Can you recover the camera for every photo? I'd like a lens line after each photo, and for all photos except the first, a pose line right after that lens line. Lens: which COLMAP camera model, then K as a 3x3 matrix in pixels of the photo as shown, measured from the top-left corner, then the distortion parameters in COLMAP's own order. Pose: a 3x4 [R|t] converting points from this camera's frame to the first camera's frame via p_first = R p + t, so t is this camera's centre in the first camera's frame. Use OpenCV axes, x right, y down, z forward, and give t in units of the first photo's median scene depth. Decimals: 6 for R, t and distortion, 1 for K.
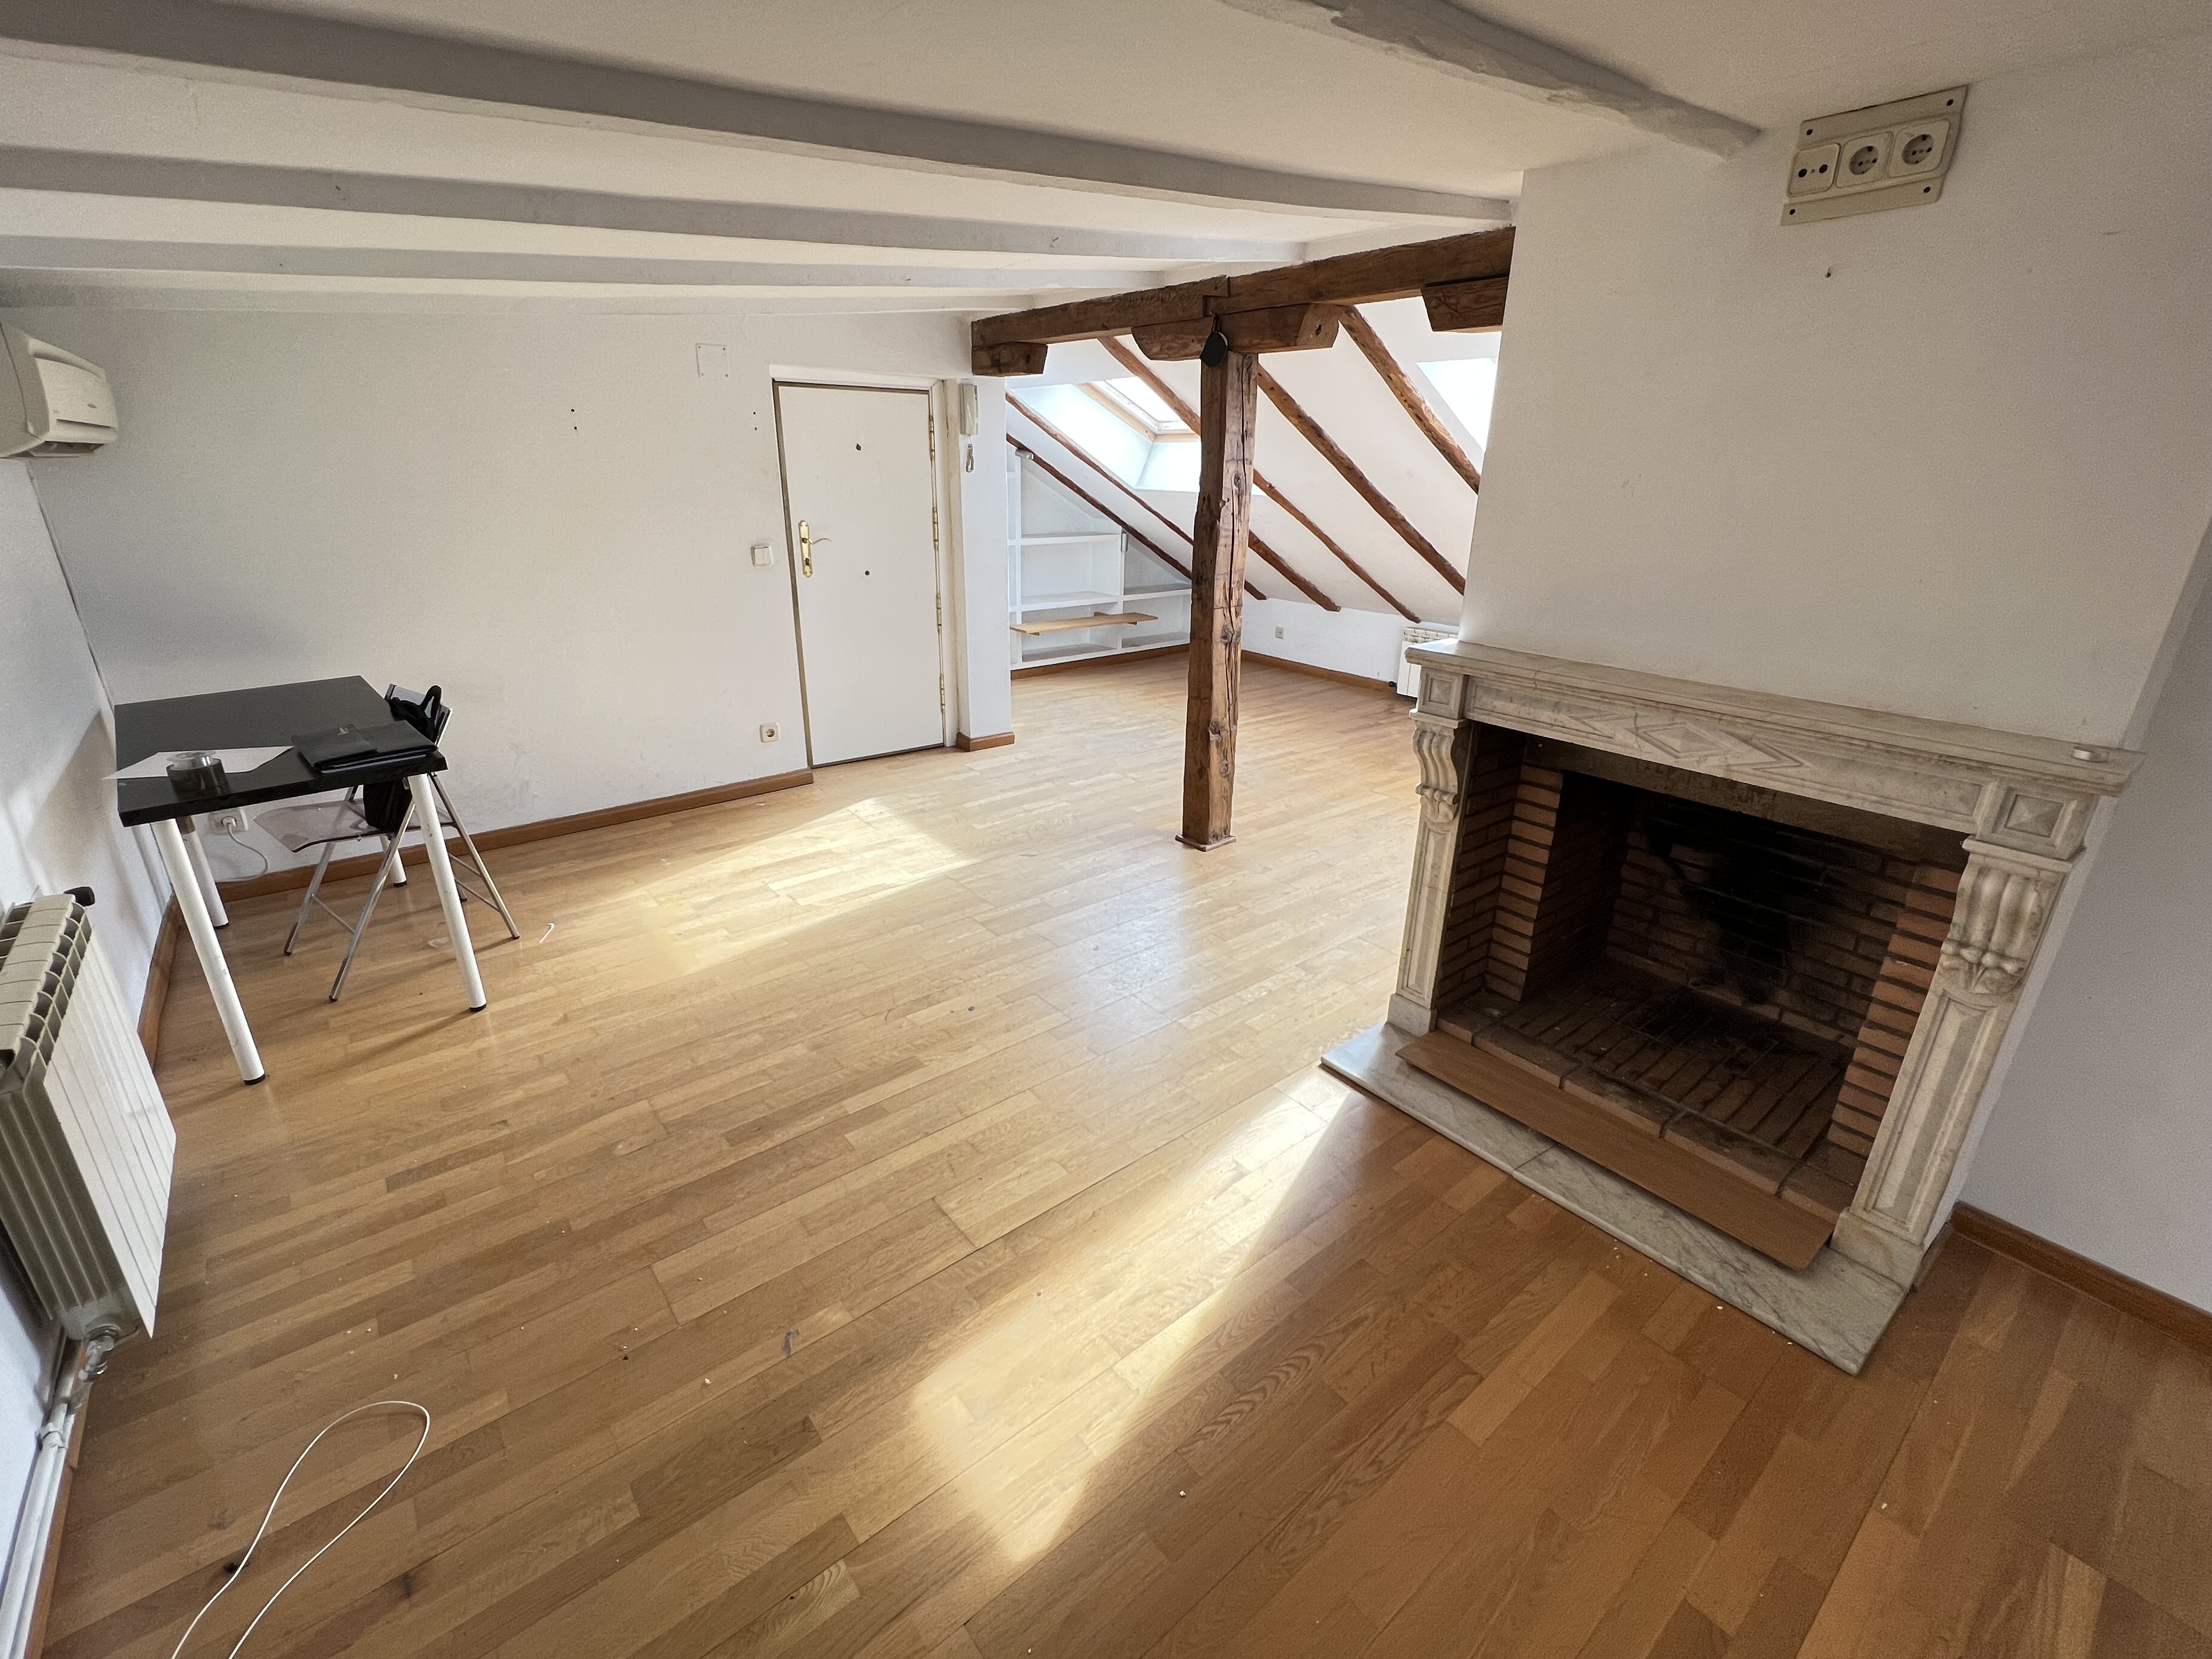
lens RADIAL K [[983.1, 0, 1106.0], [0, 983.1, 829.5], [0, 0, 1]] dist [-0.000024, -0.000022]
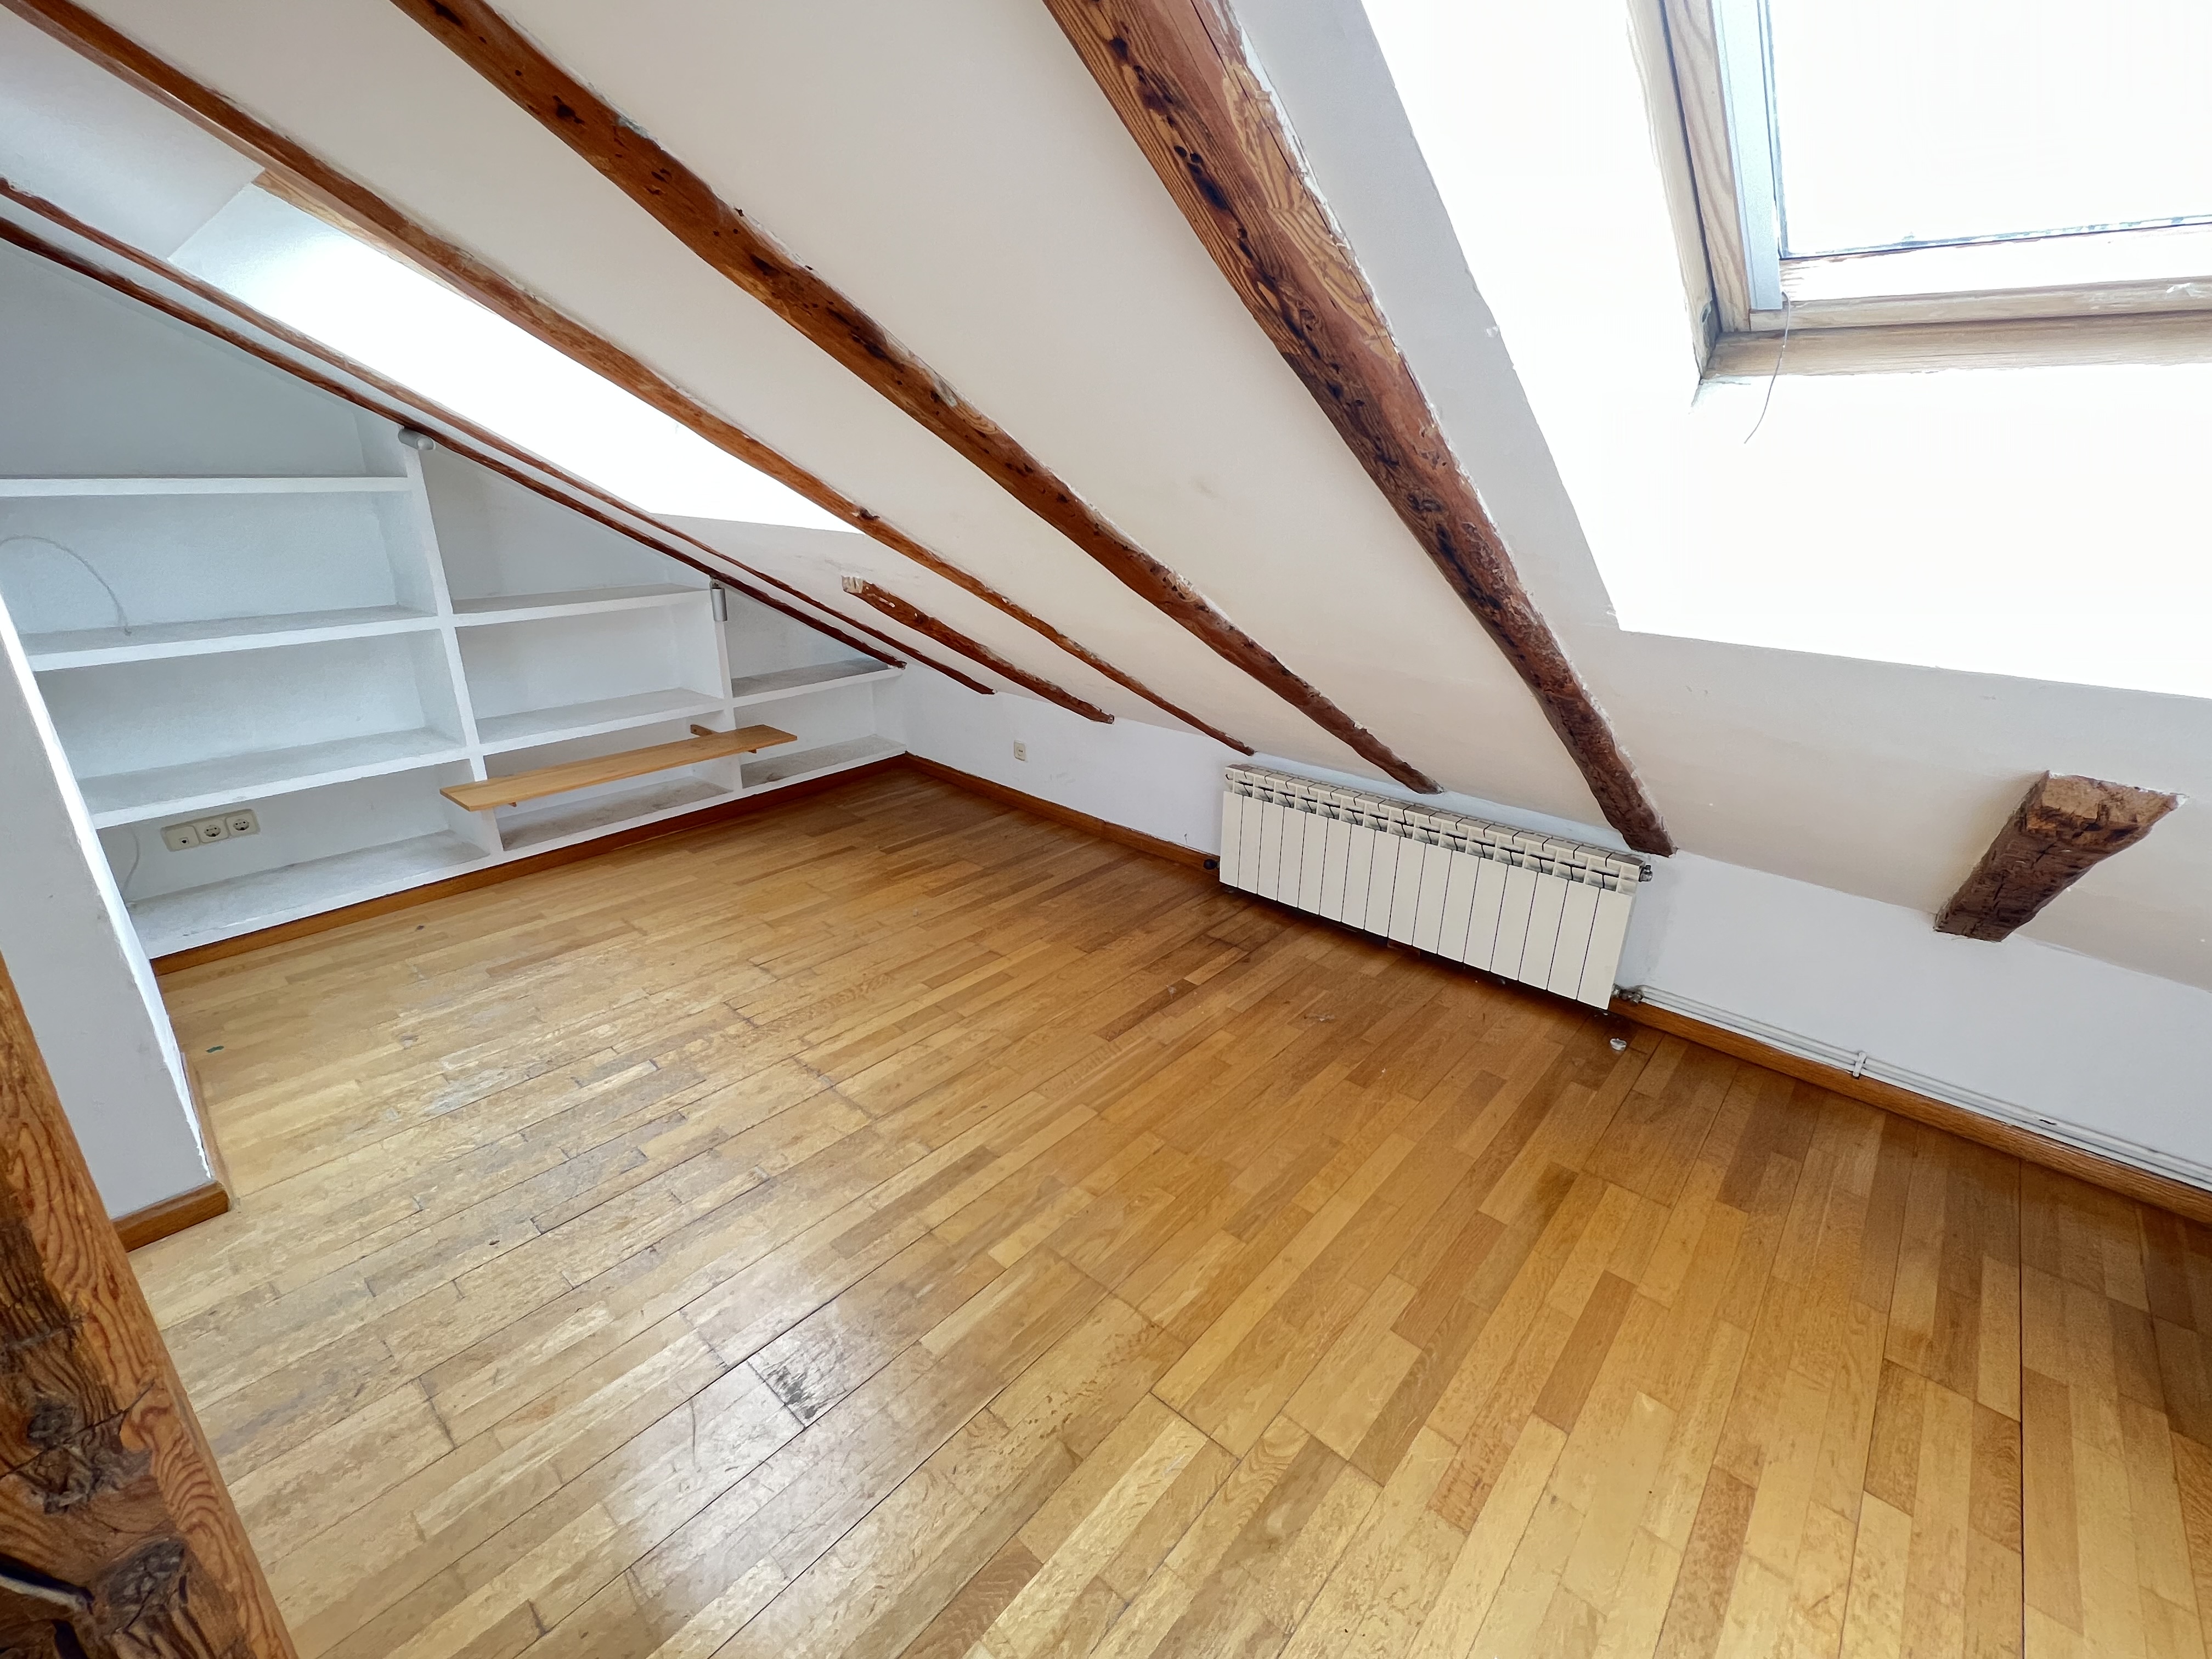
lens RADIAL K [[983.1, 0, 1106.0], [0, 983.1, 829.5], [0, 0, 1]] dist [-0.000024, -0.000022]
pose [[0.986074, -0.061155, 0.154653, 0.159150], [0.060829, 0.998125, 0.006843, -0.183342], [-0.154781, 0.002659, 0.987945, 0.498794]]
